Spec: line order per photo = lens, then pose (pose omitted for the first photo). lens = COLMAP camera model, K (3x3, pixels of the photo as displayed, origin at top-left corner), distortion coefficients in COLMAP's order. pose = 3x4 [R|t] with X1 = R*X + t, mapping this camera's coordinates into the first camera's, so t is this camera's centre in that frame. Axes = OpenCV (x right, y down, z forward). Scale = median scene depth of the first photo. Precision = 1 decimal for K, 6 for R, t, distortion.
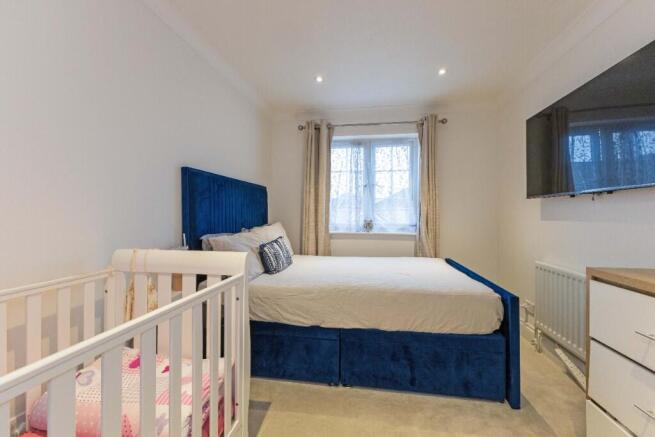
lens RADIAL K [[280.1, 0, 326.8], [0, 280.1, 218.0], [0, 0, 1]] dist [0.004254, 0.000097]
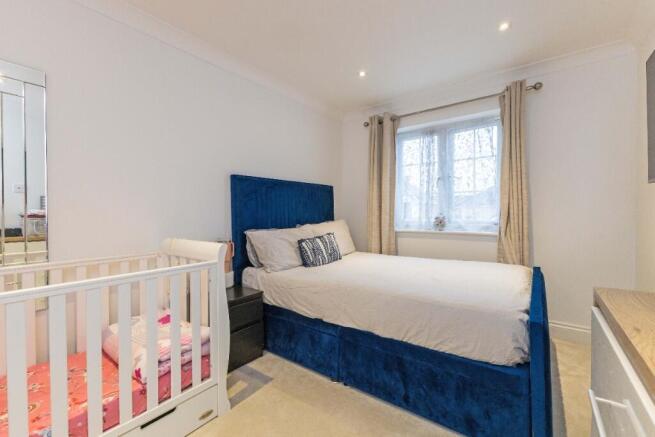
lens RADIAL K [[280.1, 0, 326.8], [0, 280.1, 218.0], [0, 0, 1]] dist [0.004254, 0.000097]
pose [[0.885073, -0.002993, -0.465443, 0.261673], [0.005830, 0.999972, 0.004656, 0.004339], [0.465416, -0.006834, 0.885066, 0.055935]]
